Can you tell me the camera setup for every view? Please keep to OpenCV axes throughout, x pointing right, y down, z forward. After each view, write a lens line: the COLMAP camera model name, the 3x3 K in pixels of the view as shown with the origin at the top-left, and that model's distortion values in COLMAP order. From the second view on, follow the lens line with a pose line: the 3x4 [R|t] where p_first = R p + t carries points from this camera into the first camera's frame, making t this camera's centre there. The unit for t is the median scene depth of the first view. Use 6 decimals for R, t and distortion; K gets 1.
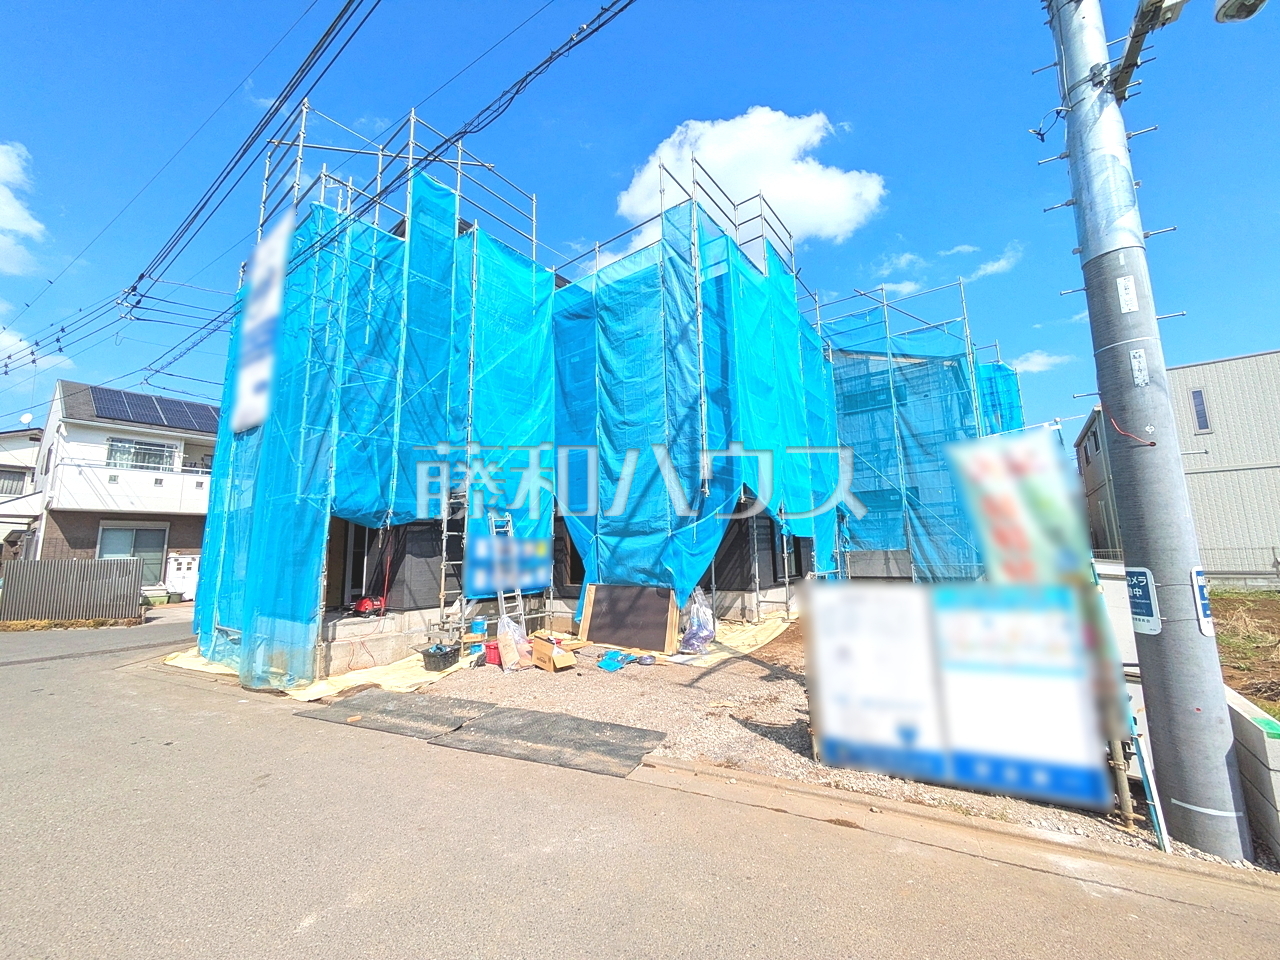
lens RADIAL K [[507.0, 0, 643.9], [0, 507.0, 471.9], [0, 0, 1]] dist [0.000211, 0.002029]
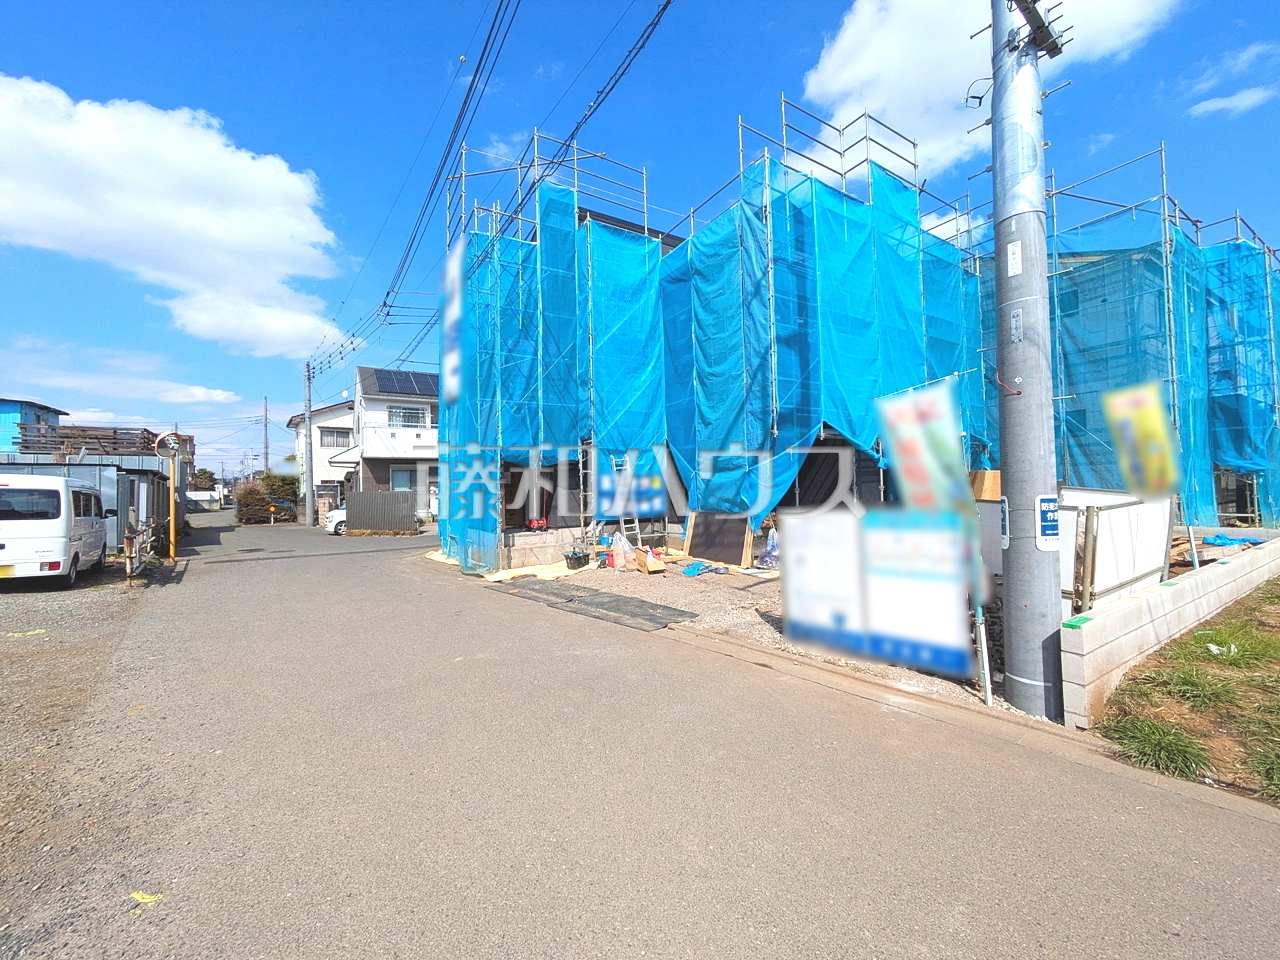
lens RADIAL K [[507.0, 0, 639.2], [0, 507.0, 469.9], [0, 0, 1]] dist [0.000211, 0.002029]
pose [[0.931934, -0.014842, -0.362324, 0.237495], [0.060577, 0.991494, 0.115194, -0.026245], [0.357533, -0.129302, 0.924906, -0.168606]]
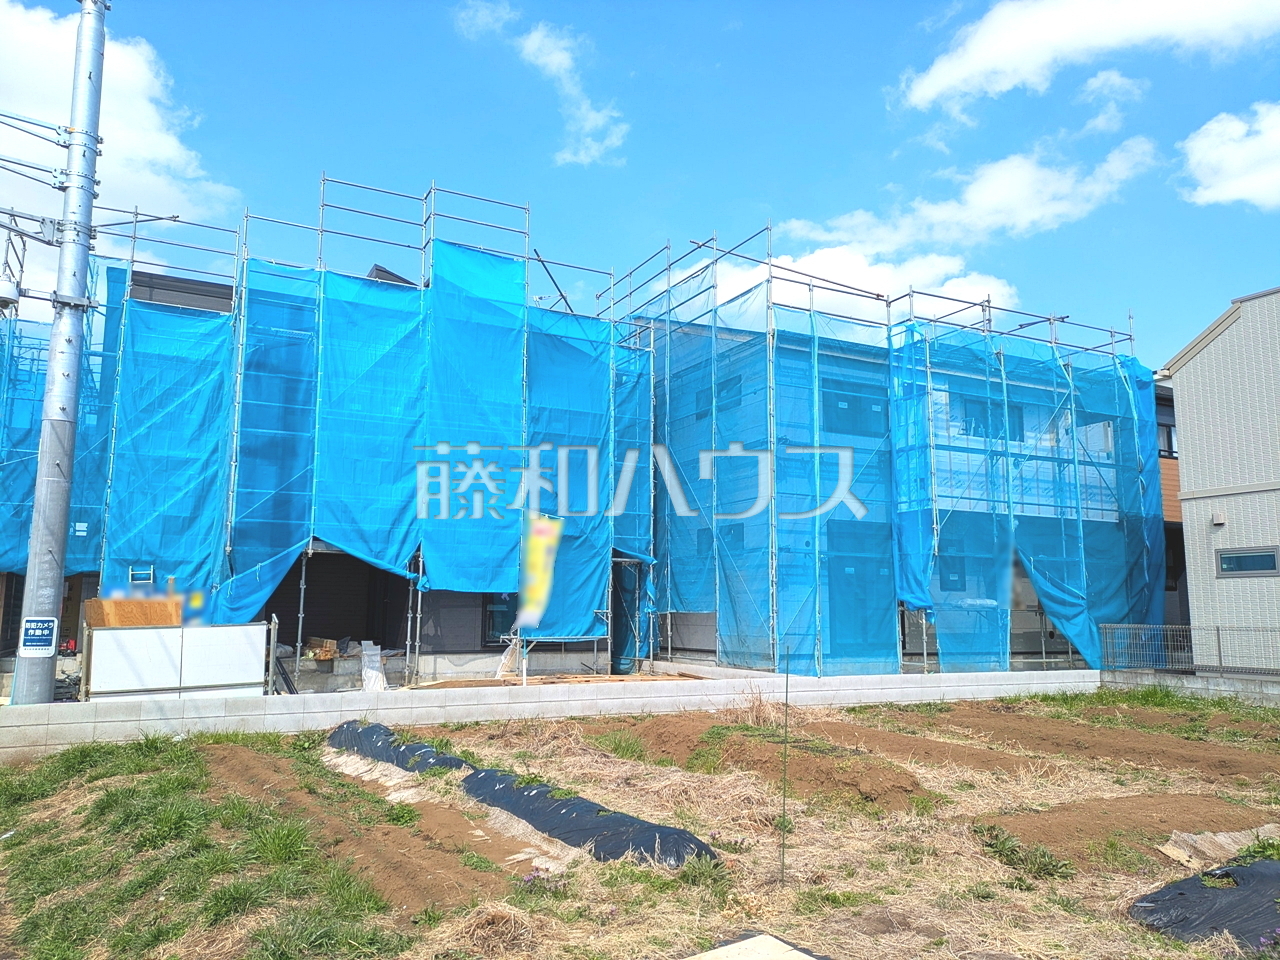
lens RADIAL K [[944.2, 0, 639.1], [0, 944.2, 477.3], [0, 0, 1]] dist [0.048986, -0.027432]
pose [[0.906857, -0.031961, -0.420225, 1.662836], [0.040042, 0.999144, 0.010422, -0.093949], [0.419532, -0.026278, 0.907360, -0.420177]]
